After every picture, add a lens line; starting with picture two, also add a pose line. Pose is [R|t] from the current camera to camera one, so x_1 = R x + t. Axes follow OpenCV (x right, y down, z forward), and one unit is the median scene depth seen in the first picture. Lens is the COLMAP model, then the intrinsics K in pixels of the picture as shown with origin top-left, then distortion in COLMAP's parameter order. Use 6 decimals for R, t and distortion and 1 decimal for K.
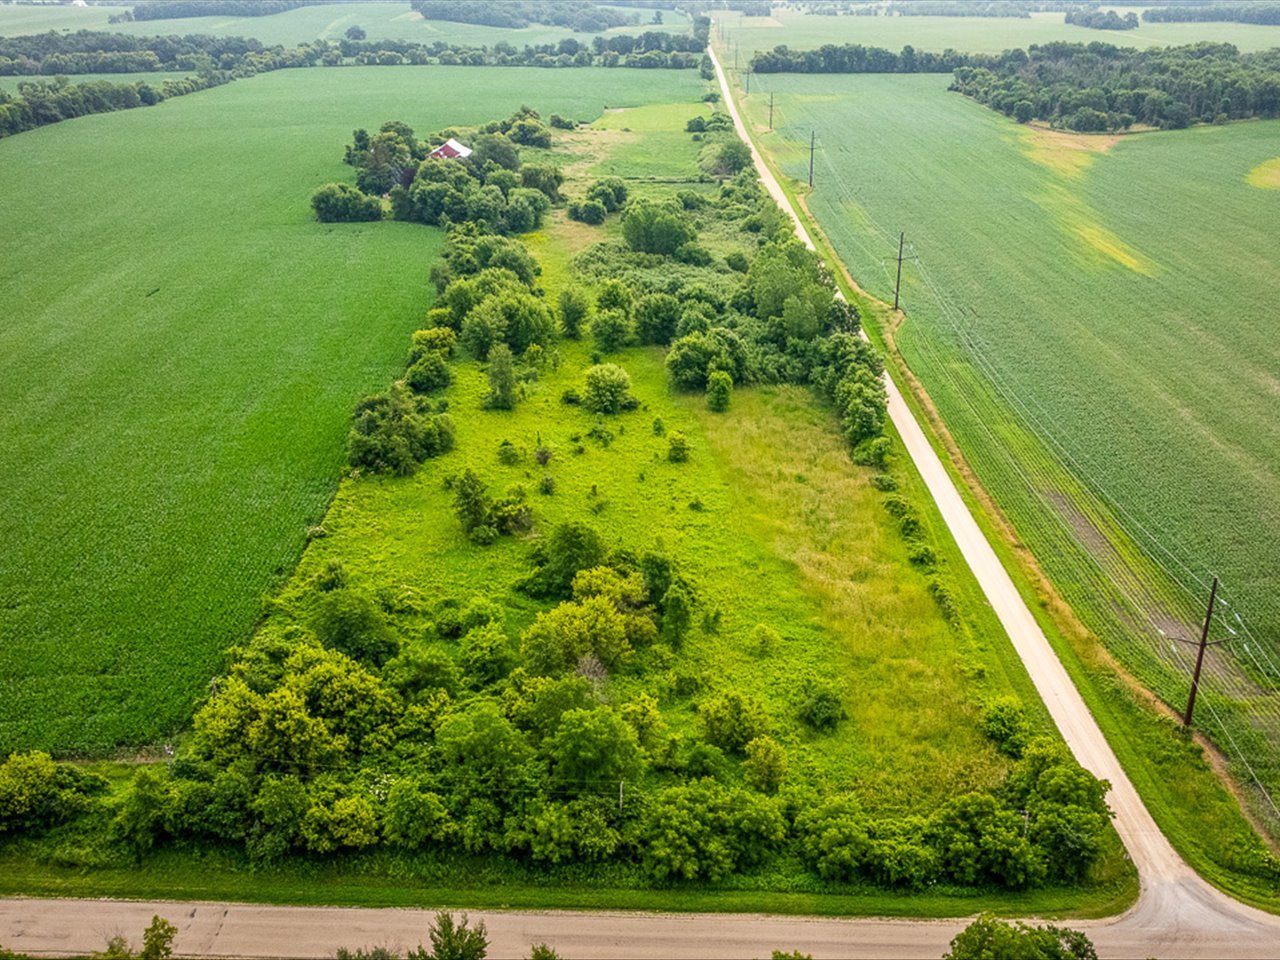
lens RADIAL K [[1226.2, 0, 641.7], [0, 1226.2, 478.9], [0, 0, 1]] dist [-0.029250, 0.000000]
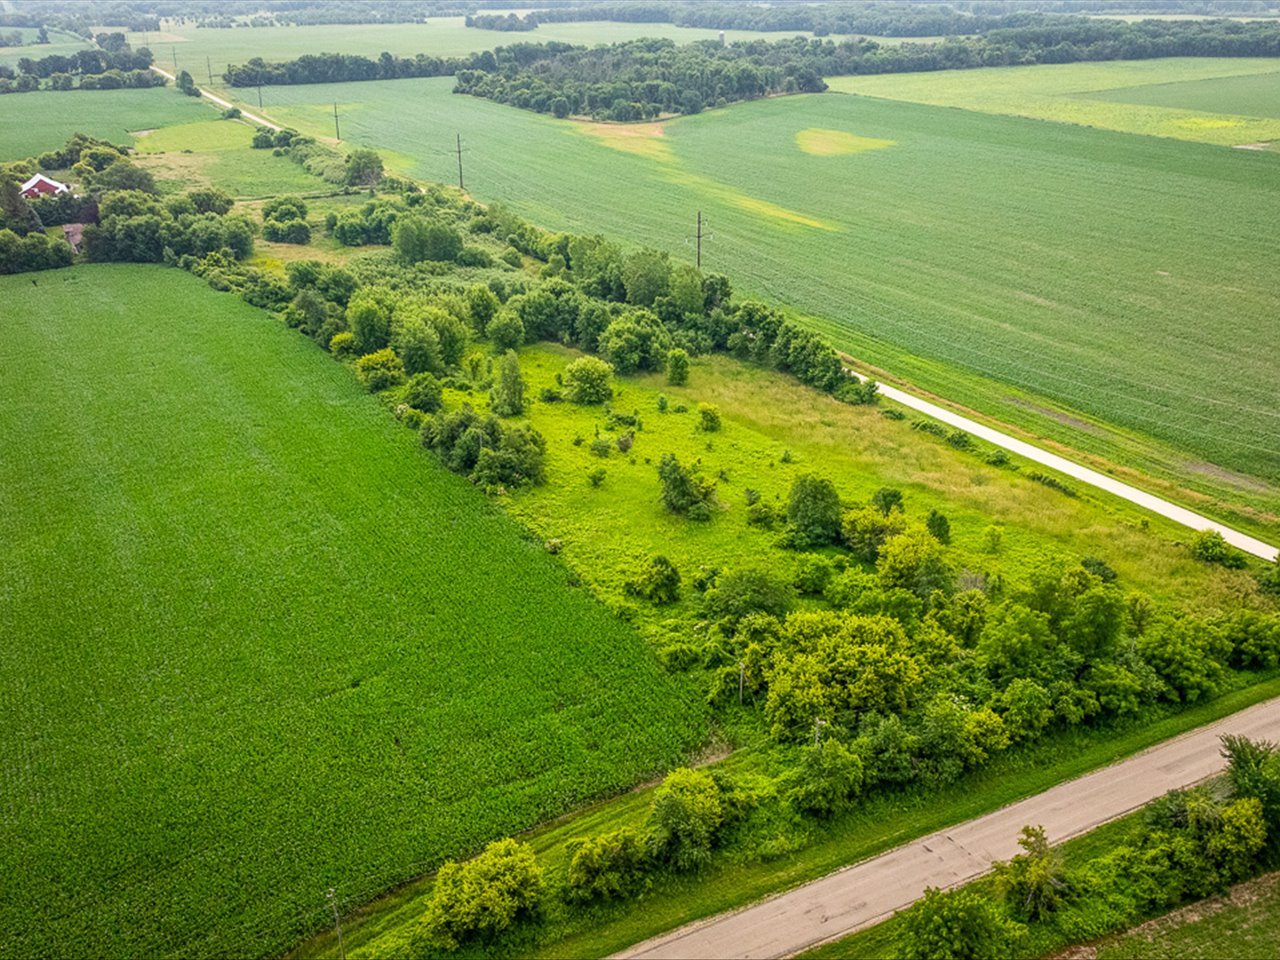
lens RADIAL K [[1226.2, 0, 641.8], [0, 1226.2, 481.4], [0, 0, 1]] dist [-0.029250, 0.000000]
pose [[0.873110, -0.191171, 0.448477, -0.163561], [0.193090, 0.980284, 0.041947, -0.008506], [-0.447654, 0.049972, 0.892809, 0.019799]]
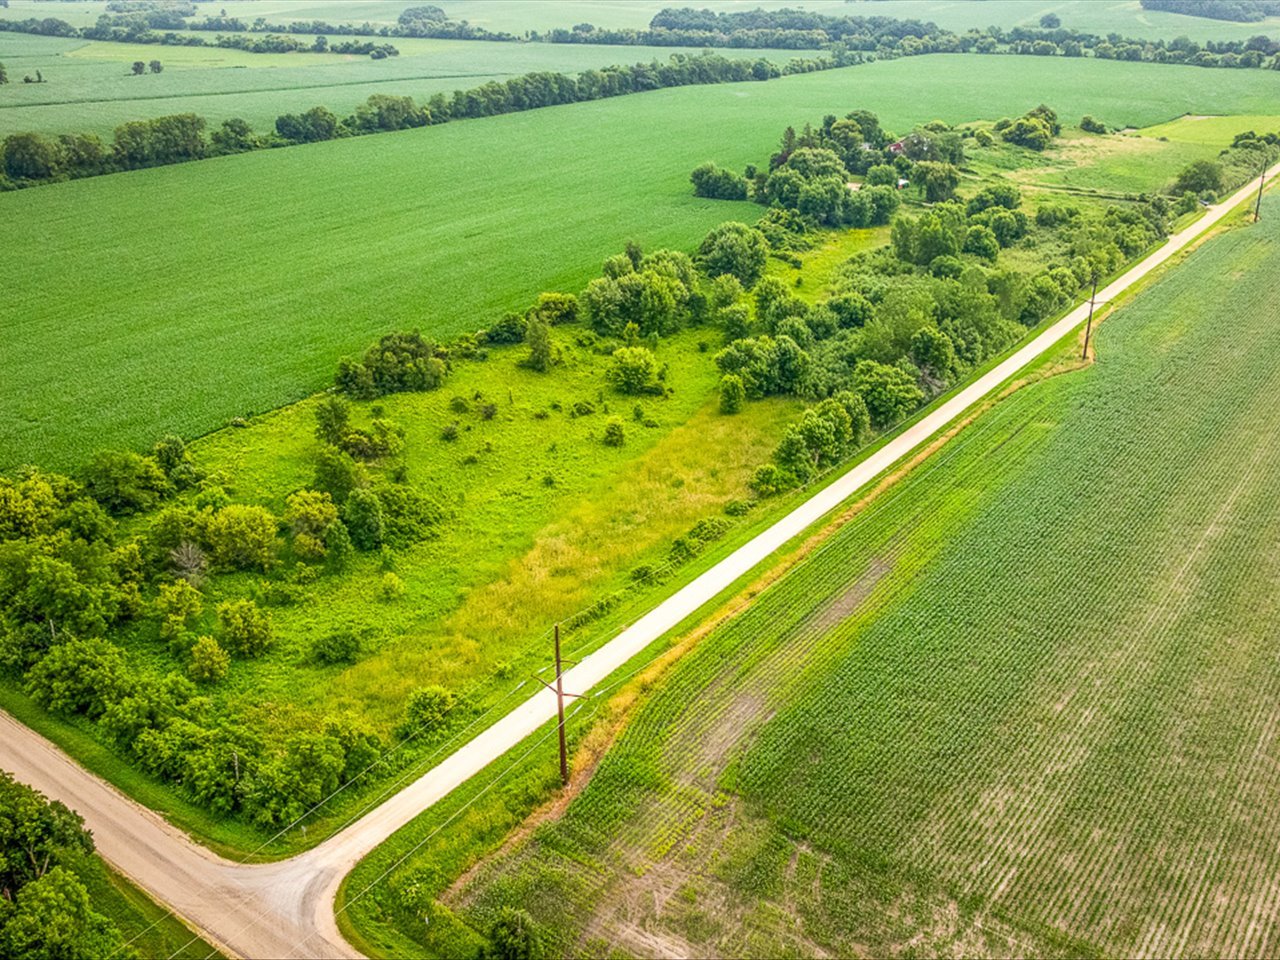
lens RADIAL K [[1226.2, 0, 647.9], [0, 1226.2, 481.6], [0, 0, 1]] dist [-0.029250, 0.000000]
pose [[0.810515, 0.230124, -0.538617, 0.199730], [-0.221950, 0.971675, 0.081155, -0.024252], [0.542036, 0.053769, 0.838633, 0.044719]]
